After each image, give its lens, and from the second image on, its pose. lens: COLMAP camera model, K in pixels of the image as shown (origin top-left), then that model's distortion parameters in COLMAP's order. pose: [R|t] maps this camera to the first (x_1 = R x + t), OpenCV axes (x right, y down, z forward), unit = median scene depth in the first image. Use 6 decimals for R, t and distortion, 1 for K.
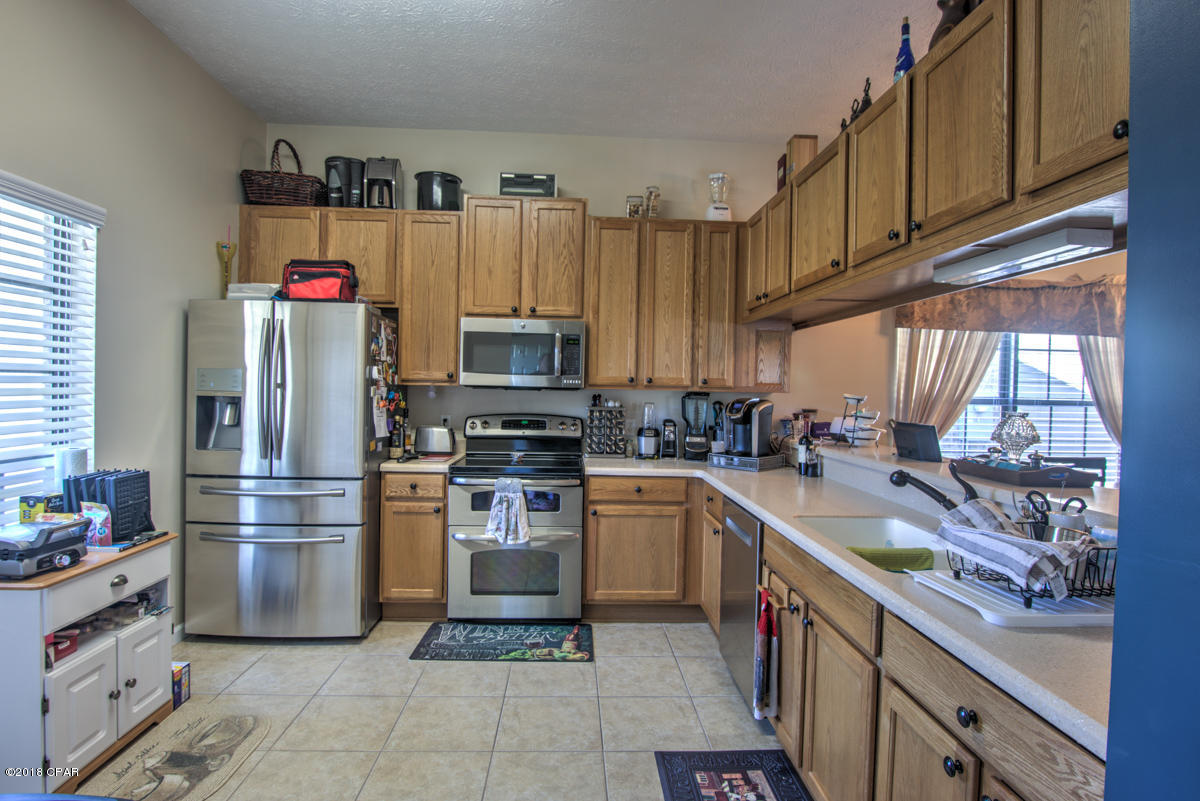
lens RADIAL K [[594.4, 0, 585.7], [0, 594.4, 391.6], [0, 0, 1]] dist [-0.026125, 0.001241]
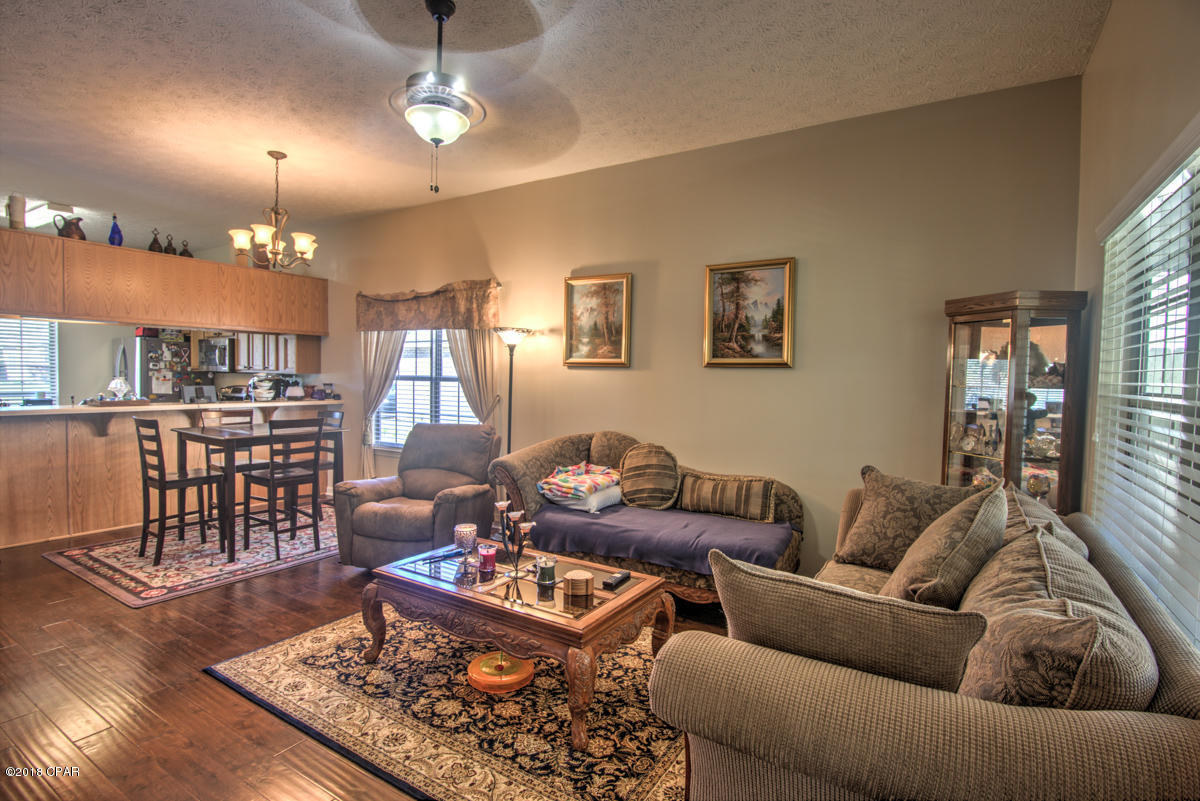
lens RADIAL K [[594.4, 0, 608.4], [0, 594.4, 398.0], [0, 0, 1]] dist [-0.026125, 0.001241]
pose [[0.835443, 0.012132, -0.549443, 2.222615], [-0.003466, 0.999853, 0.016806, 0.046254], [0.549566, -0.012136, 0.835362, 0.054137]]
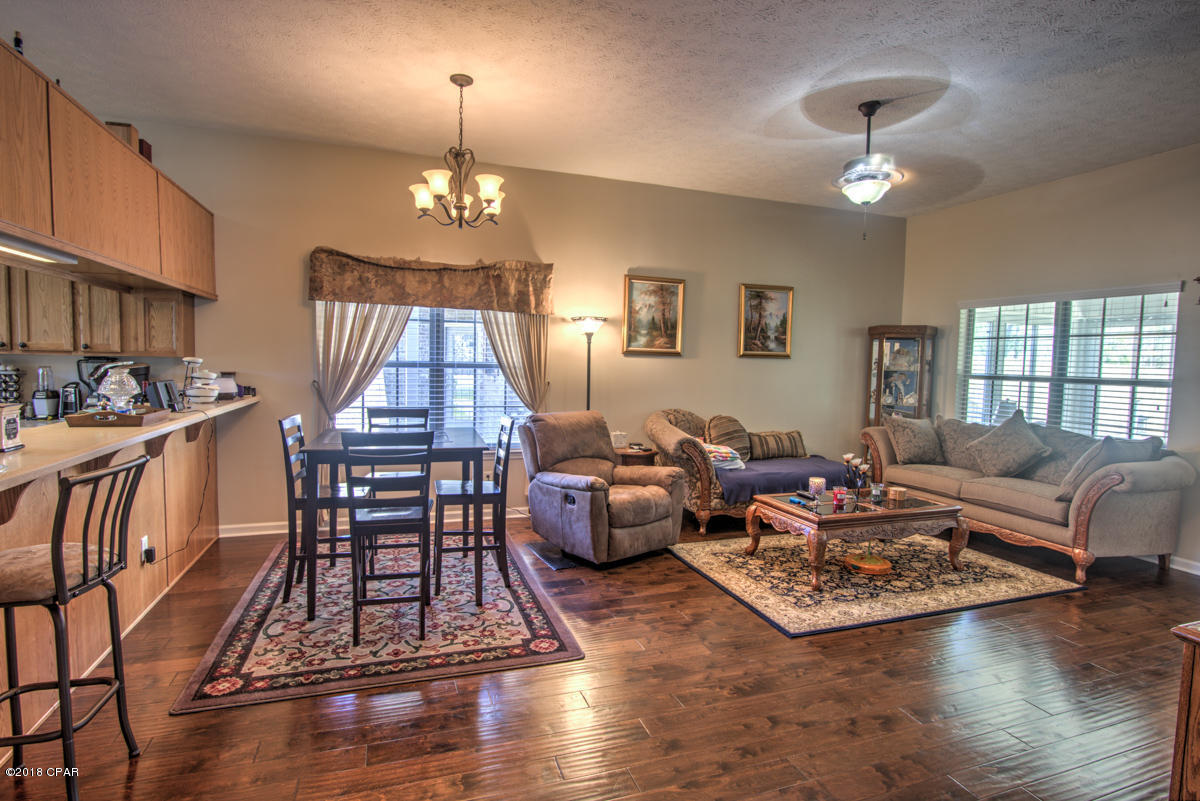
lens RADIAL K [[594.4, 0, 609.5], [0, 594.4, 408.7], [0, 0, 1]] dist [-0.026125, 0.001241]
pose [[0.951486, -0.025145, 0.306663, 0.821708], [0.000161, 0.996696, 0.081226, 0.010651], [-0.307692, -0.077237, 0.948346, -0.324644]]
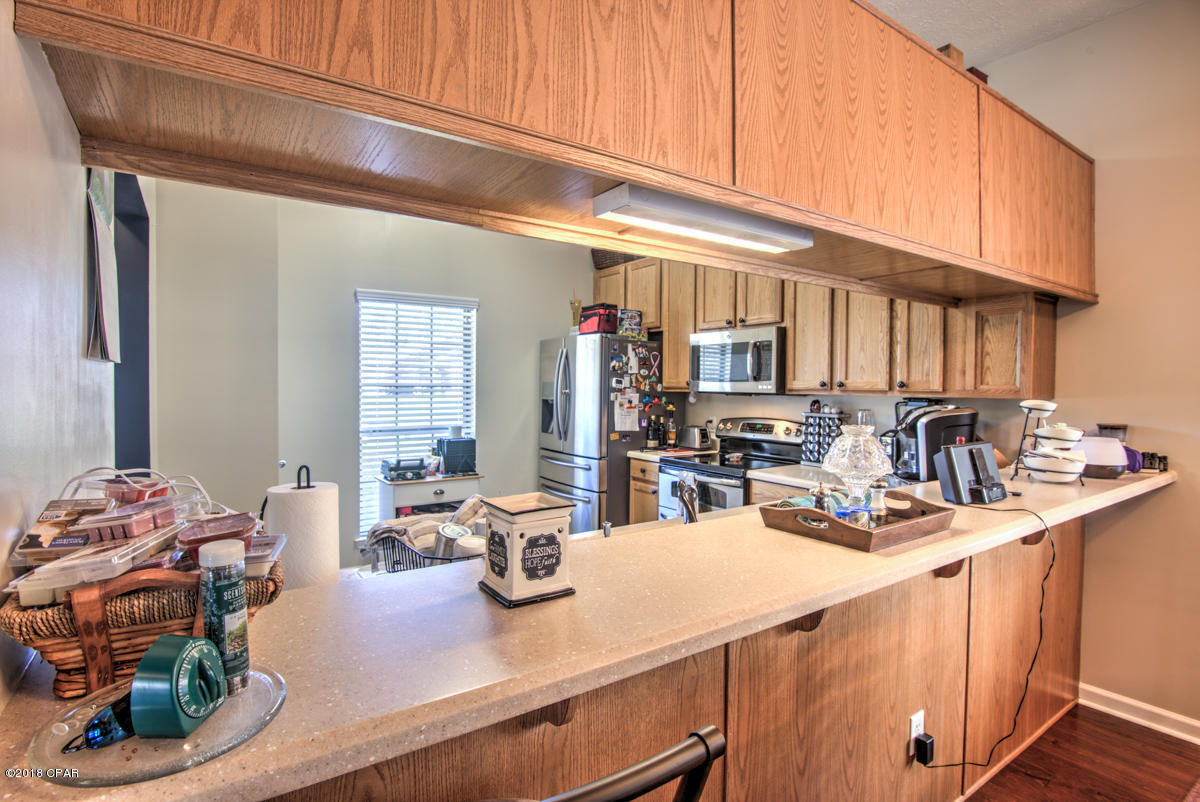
lens RADIAL K [[594.4, 0, 585.0], [0, 594.4, 391.0], [0, 0, 1]] dist [-0.026125, 0.001241]
pose [[0.525704, -0.009307, -0.850617, 0.698411], [-0.001226, 0.999931, -0.011698, 0.002079], [0.850667, 0.007192, 0.525656, 0.211216]]
